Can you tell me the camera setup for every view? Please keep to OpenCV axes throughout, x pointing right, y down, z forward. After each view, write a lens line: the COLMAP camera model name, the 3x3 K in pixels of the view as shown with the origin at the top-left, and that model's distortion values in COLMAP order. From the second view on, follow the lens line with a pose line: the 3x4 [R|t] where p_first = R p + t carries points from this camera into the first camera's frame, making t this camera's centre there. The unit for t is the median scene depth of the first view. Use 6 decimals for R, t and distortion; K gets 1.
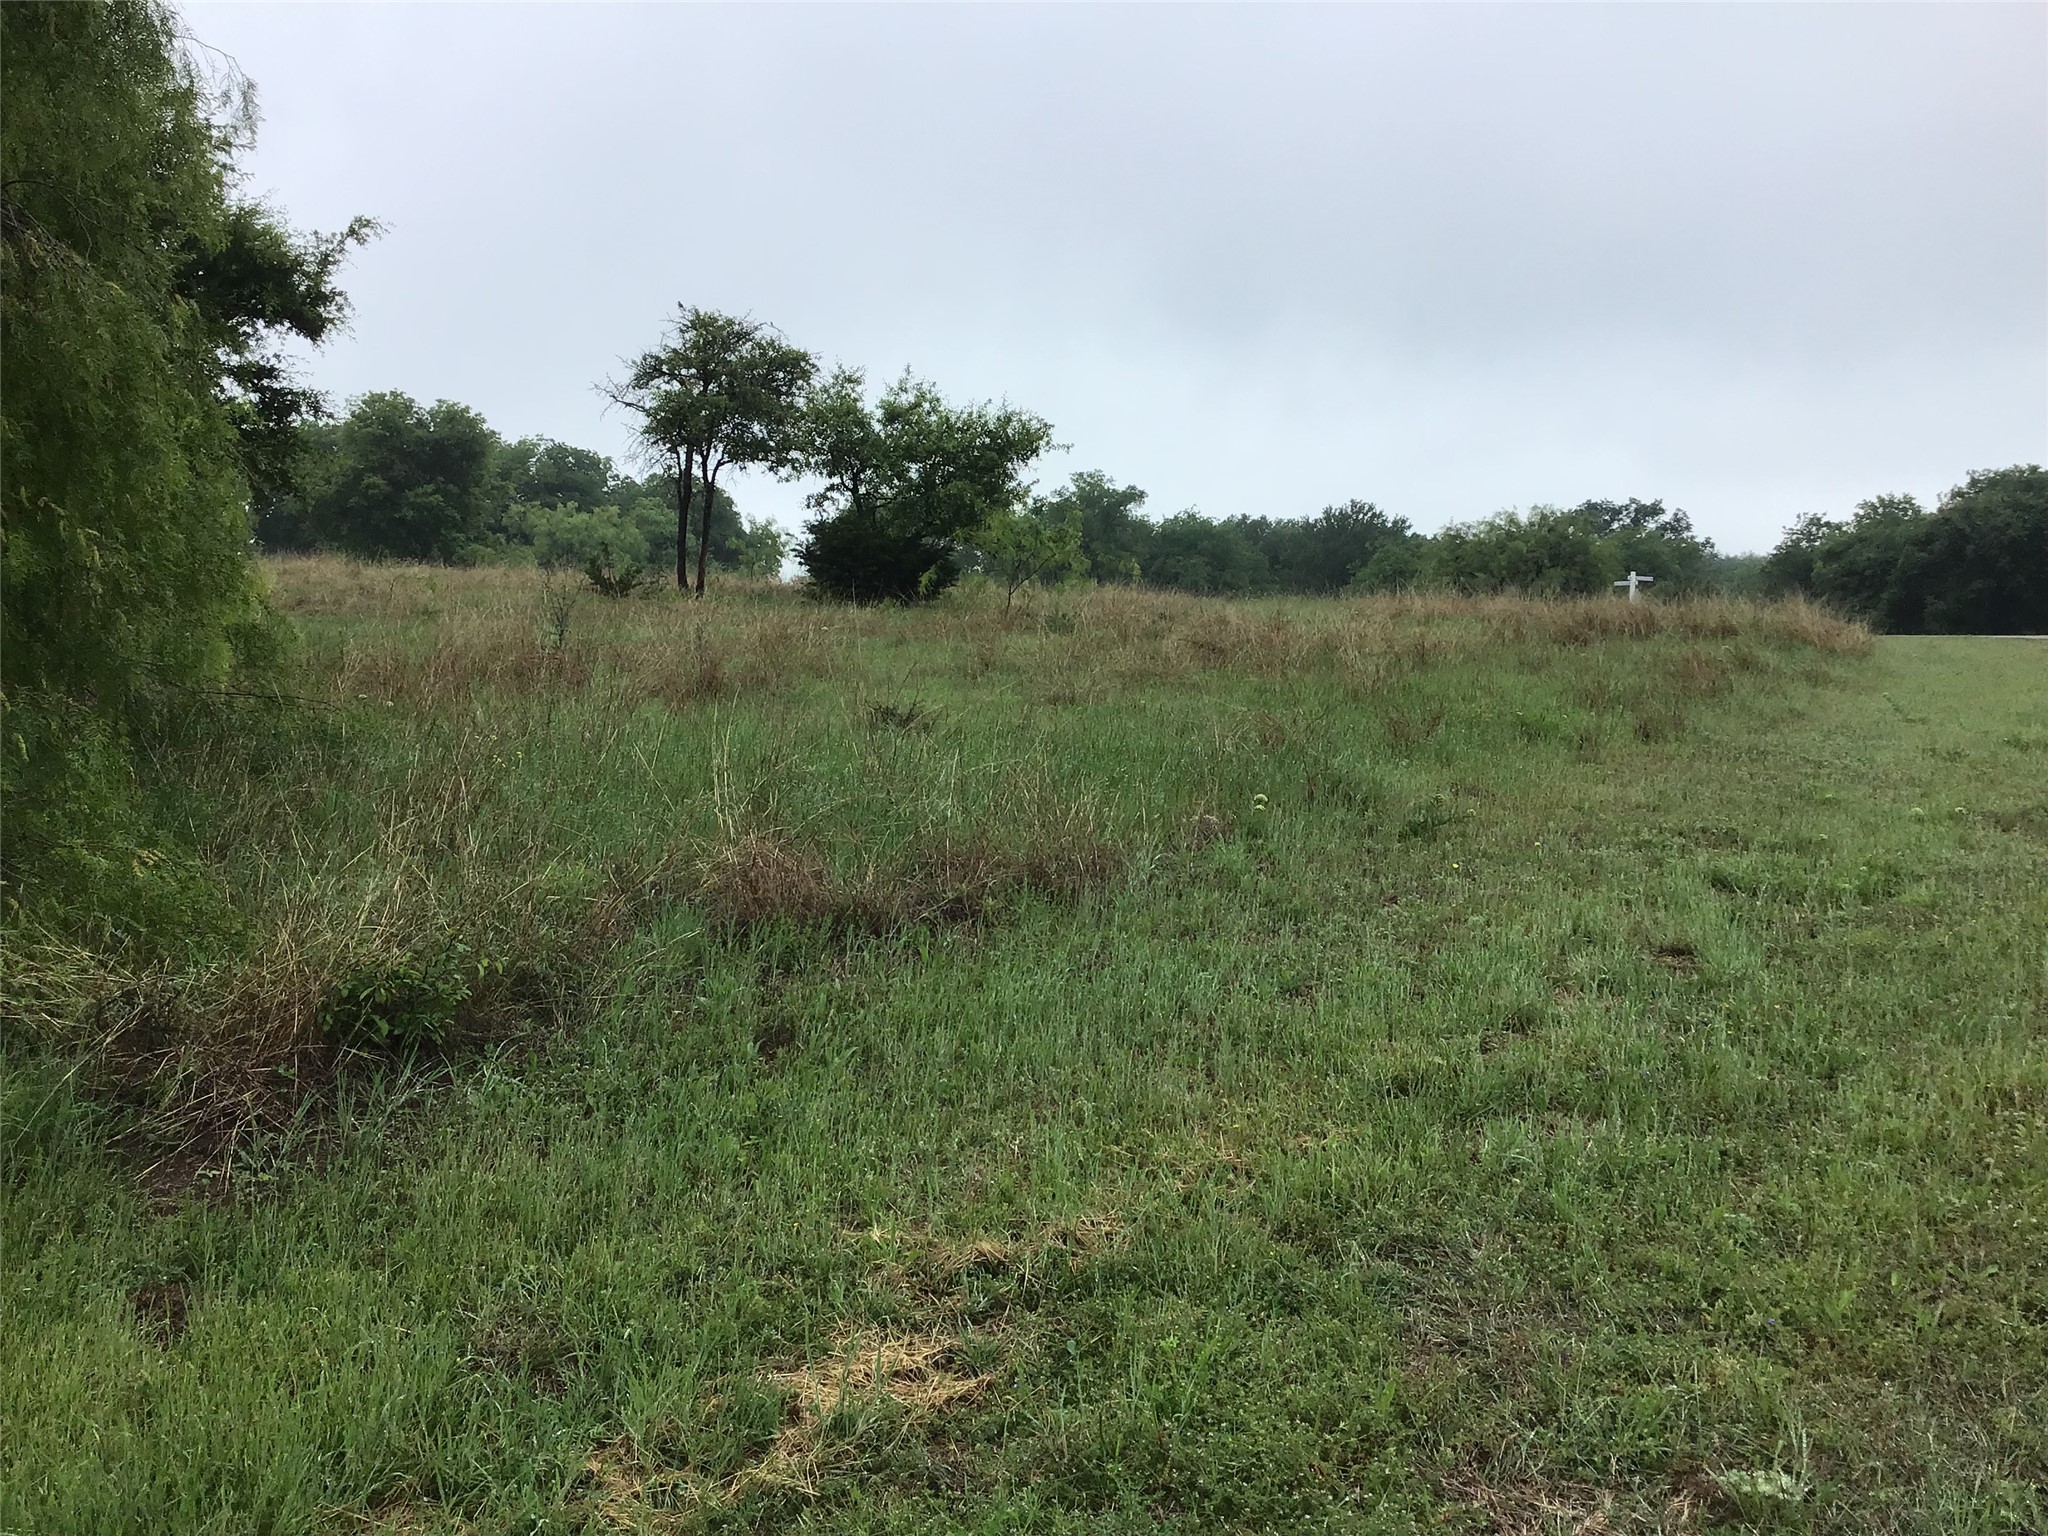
lens RADIAL K [[1906.7, 0, 1030.0], [0, 1906.7, 754.5], [0, 0, 1]] dist [0.110393, -0.132663]
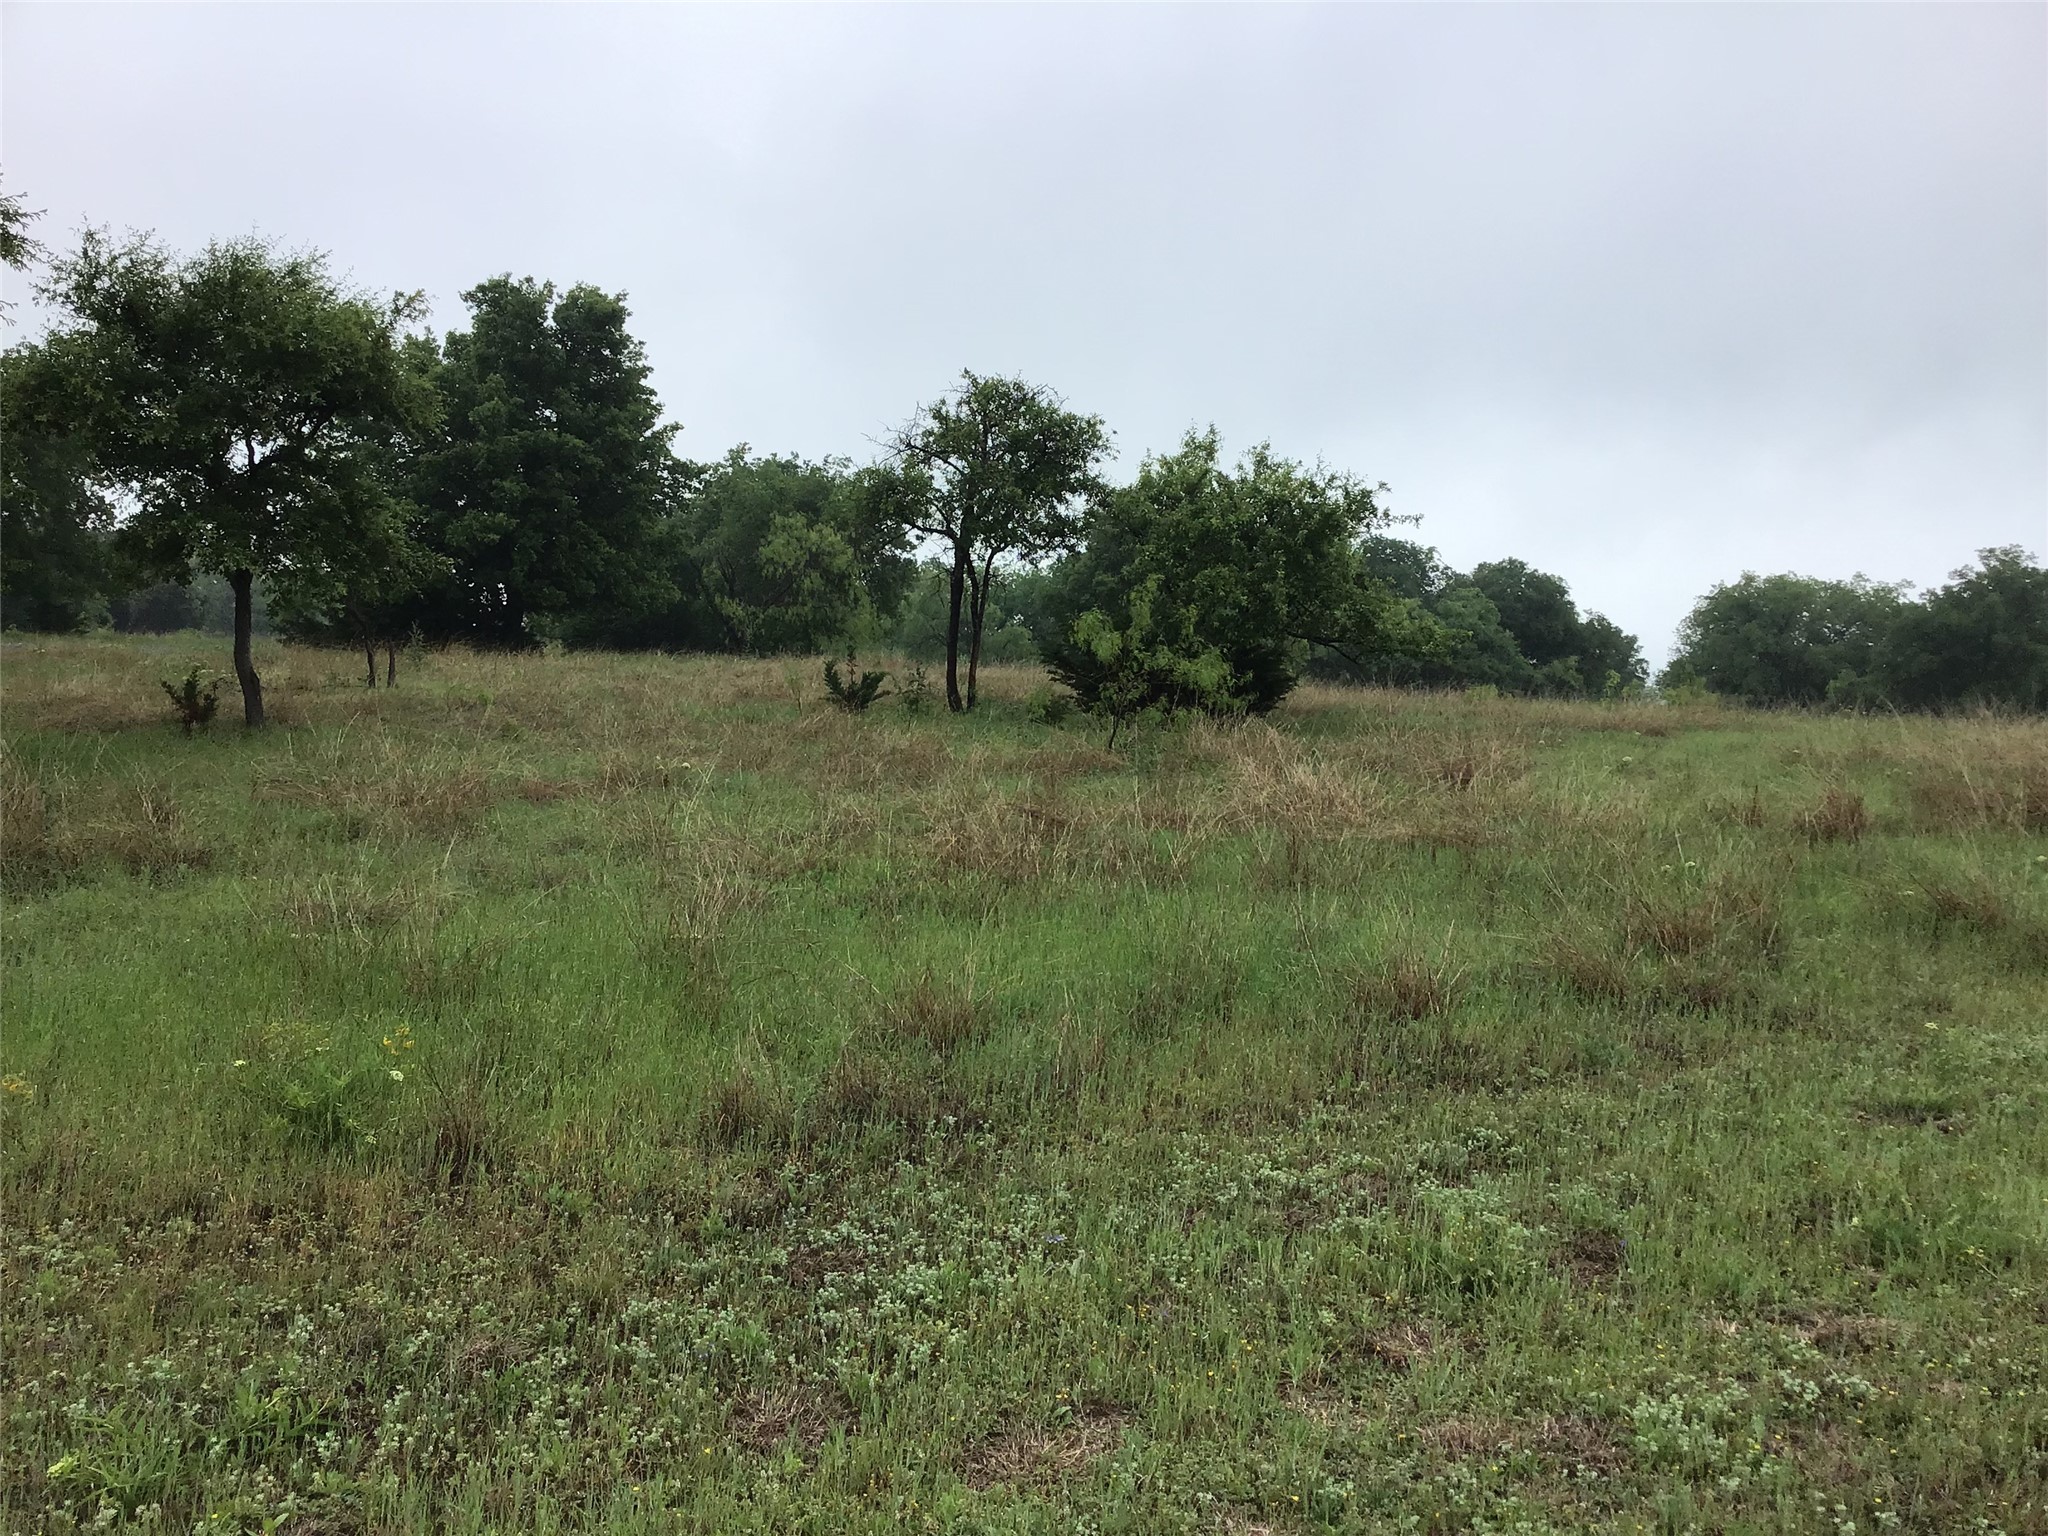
lens RADIAL K [[1906.7, 0, 1111.8], [0, 1906.7, 731.3], [0, 0, 1]] dist [0.110393, -0.132663]
pose [[0.844005, 0.027275, -0.535642, 0.346139], [-0.060200, 0.997213, -0.044080, -0.030696], [0.532946, 0.069449, 0.843294, 0.287155]]
